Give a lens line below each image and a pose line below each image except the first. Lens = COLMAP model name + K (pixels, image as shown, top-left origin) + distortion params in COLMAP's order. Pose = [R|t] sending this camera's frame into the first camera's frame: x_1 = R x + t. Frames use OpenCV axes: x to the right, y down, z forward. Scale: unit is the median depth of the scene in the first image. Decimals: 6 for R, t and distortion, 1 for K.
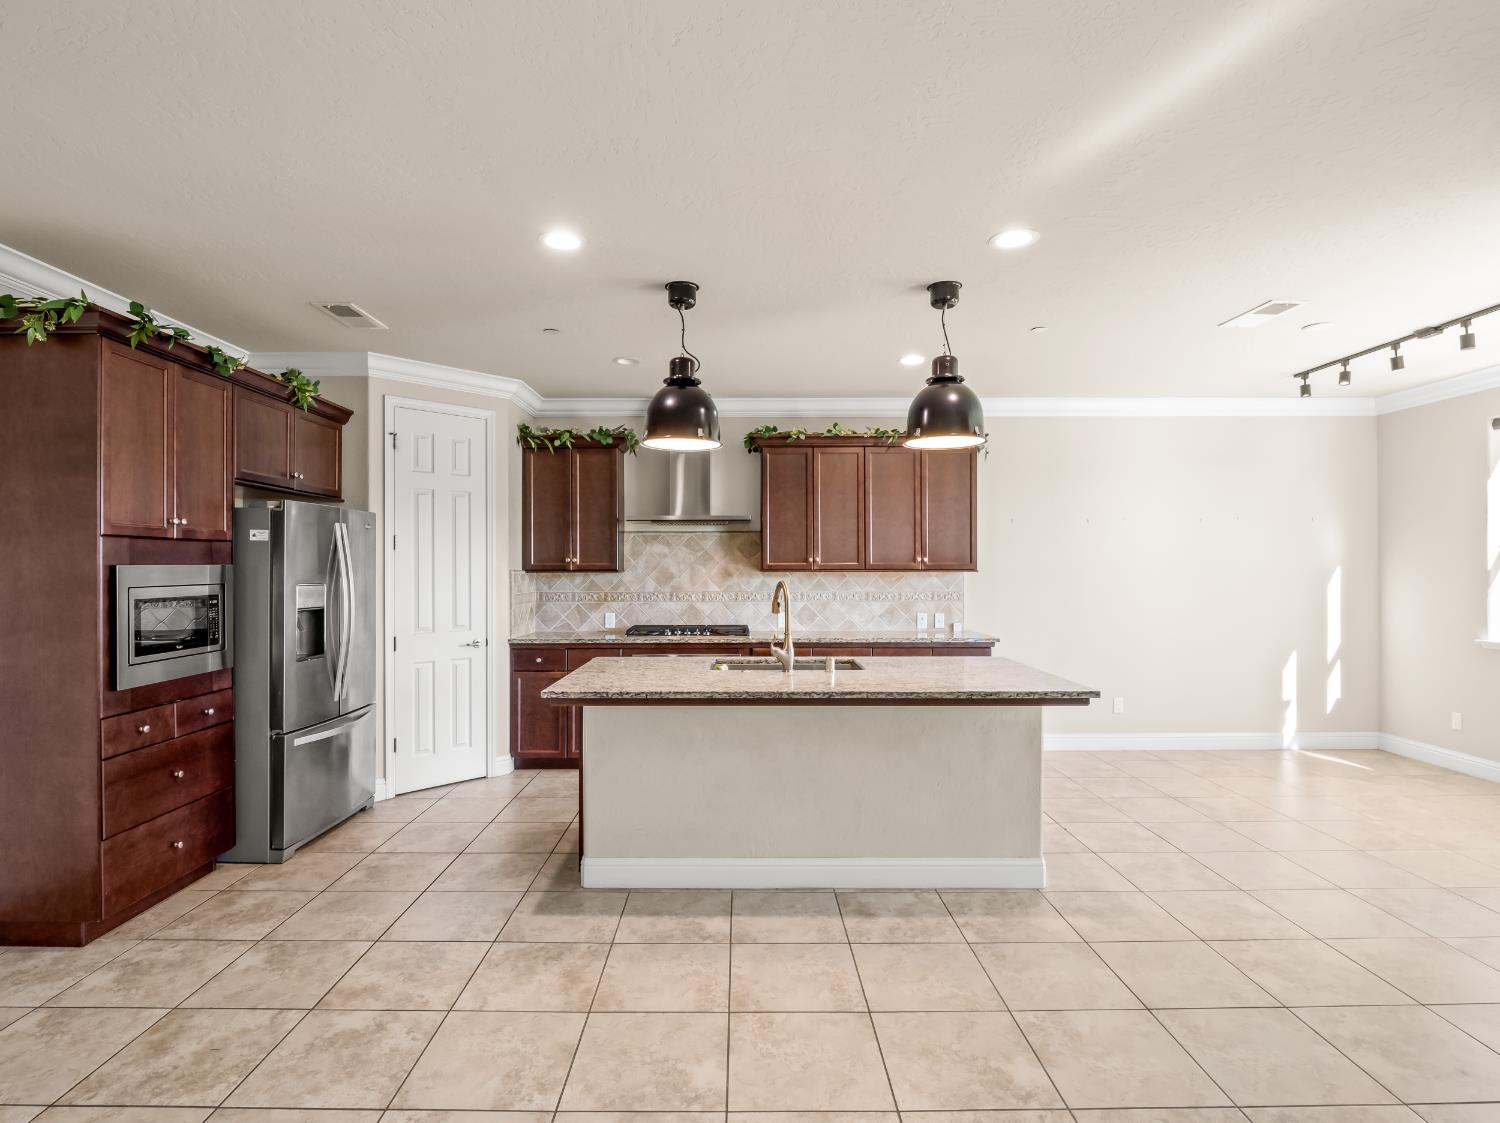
lens RADIAL K [[742.6, 0, 751.0], [0, 742.6, 565.3], [0, 0, 1]] dist [-0.011443, -0.001031]
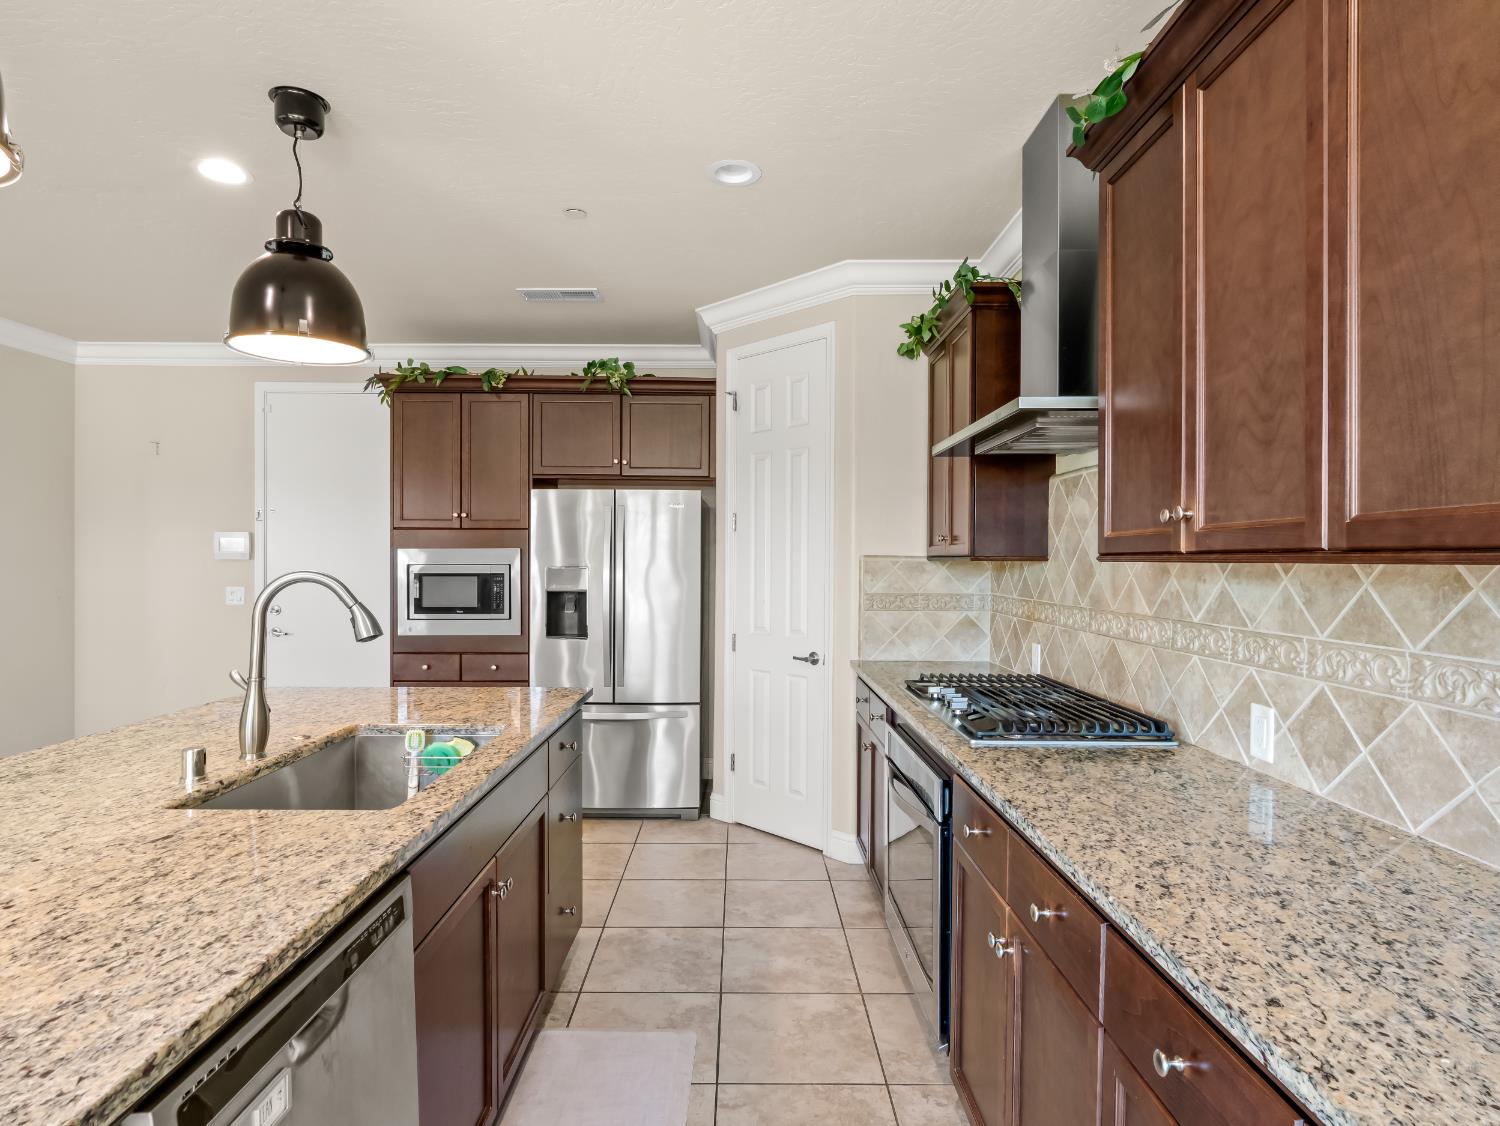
lens RADIAL K [[819.0, 0, 745.9], [0, 819.0, 569.1], [0, 0, 1]] dist [-0.000784, -0.000168]
pose [[-0.006570, 0.013832, -0.999883, 0.381423], [-0.002841, 0.999900, 0.013851, 0.008264], [0.999974, 0.002932, -0.006530, 0.869800]]
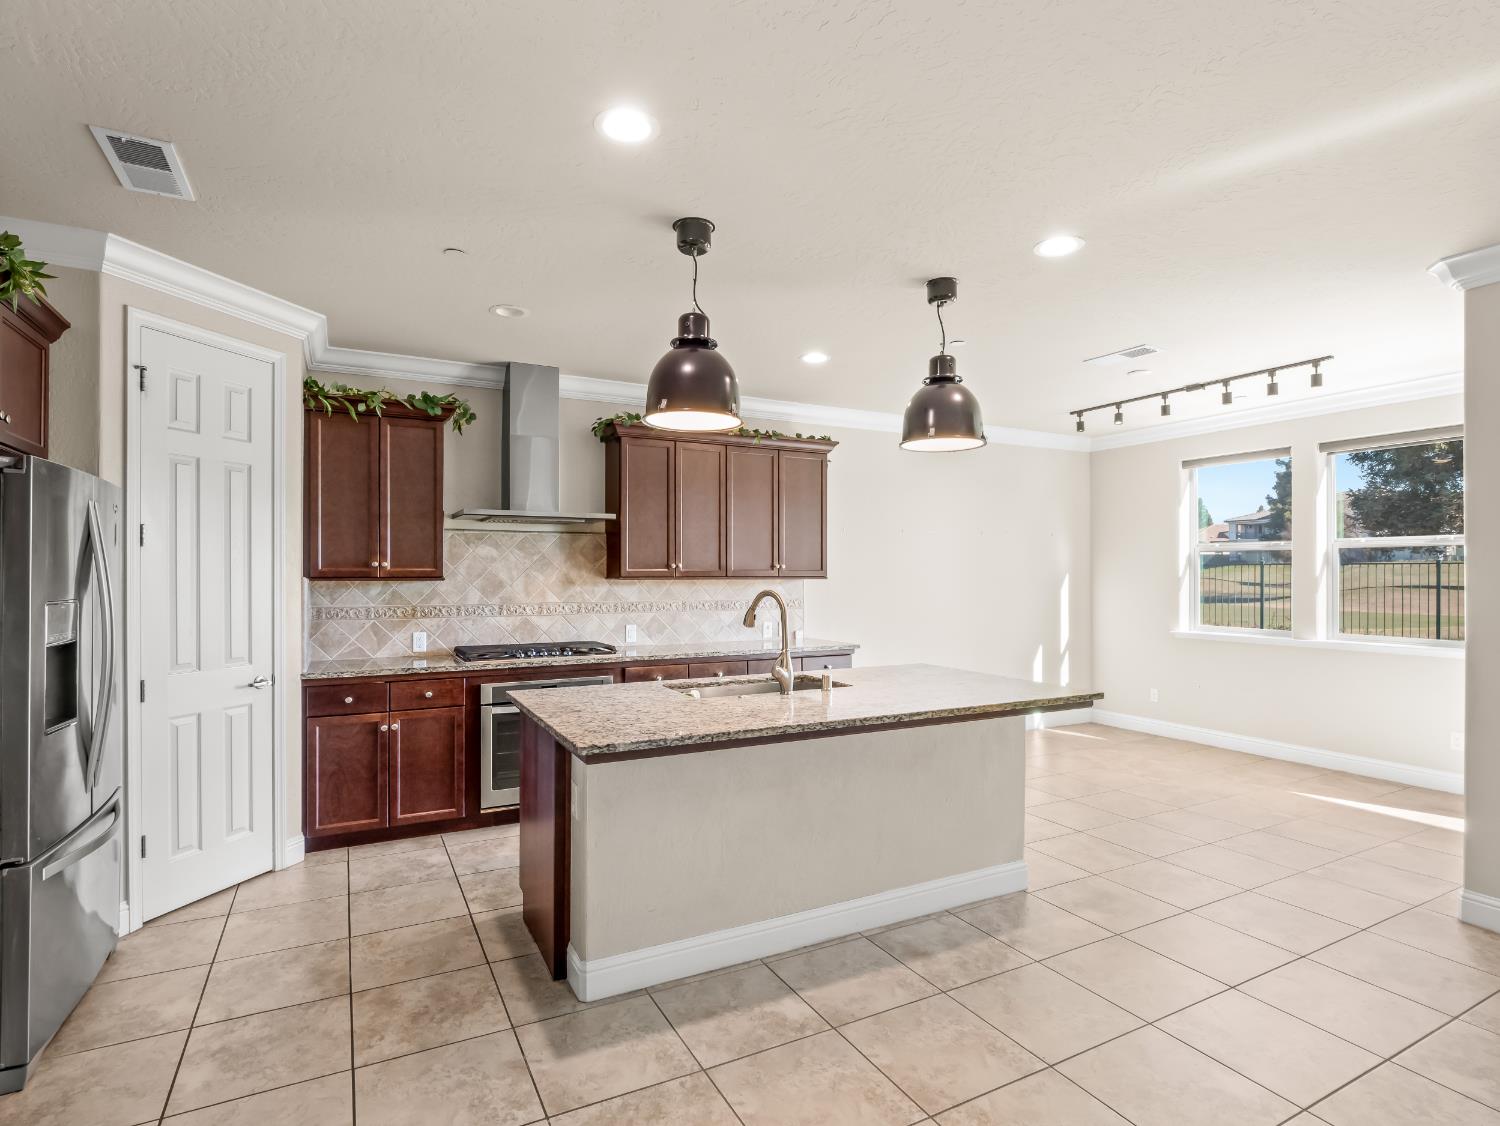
lens RADIAL K [[748.1, 0, 740.6], [0, 748.1, 572.8], [0, 0, 1]] dist [-0.014139, -0.000887]
pose [[0.894823, 0.002504, 0.446414, -0.256091], [-0.002547, 0.999997, -0.000503, 0.001127], [-0.446414, -0.000687, 0.894827, 0.156848]]
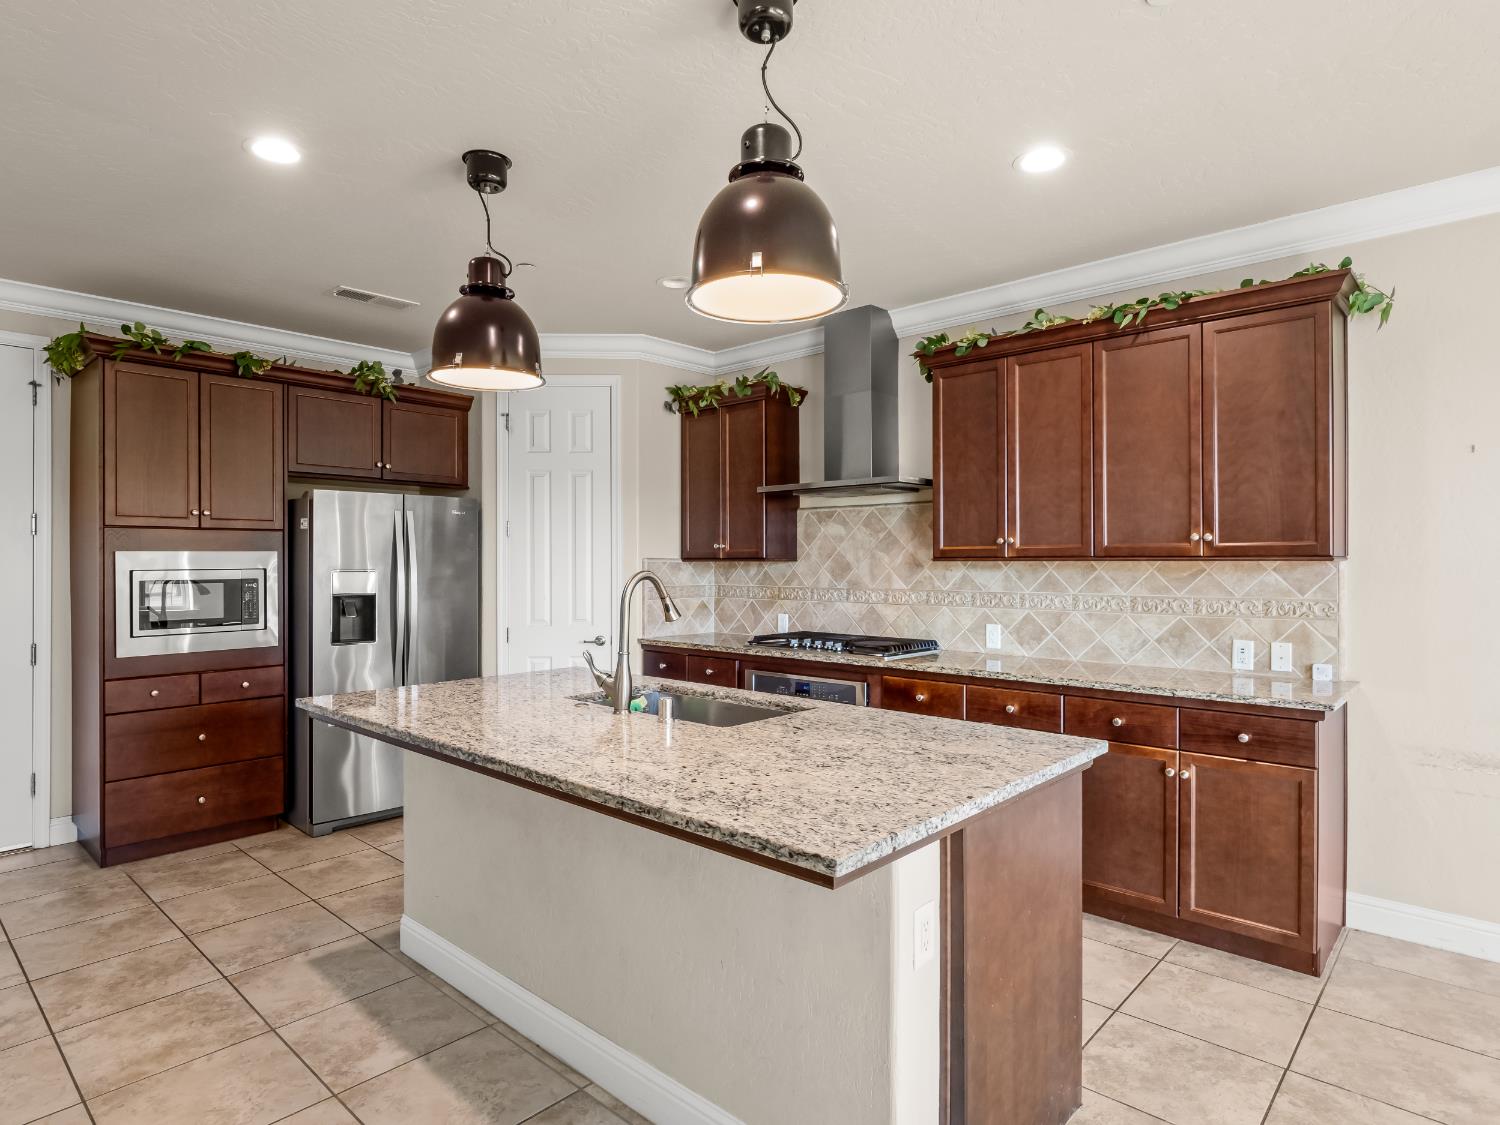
lens RADIAL K [[835.9, 0, 750.0], [0, 835.9, 562.5], [0, 0, 1]] dist [0.002343, -0.000167]
pose [[0.735500, 0.001599, -0.677523, 0.404344], [0.001504, 0.999991, 0.003993, 0.007408], [0.677523, -0.003956, 0.735491, 0.358801]]
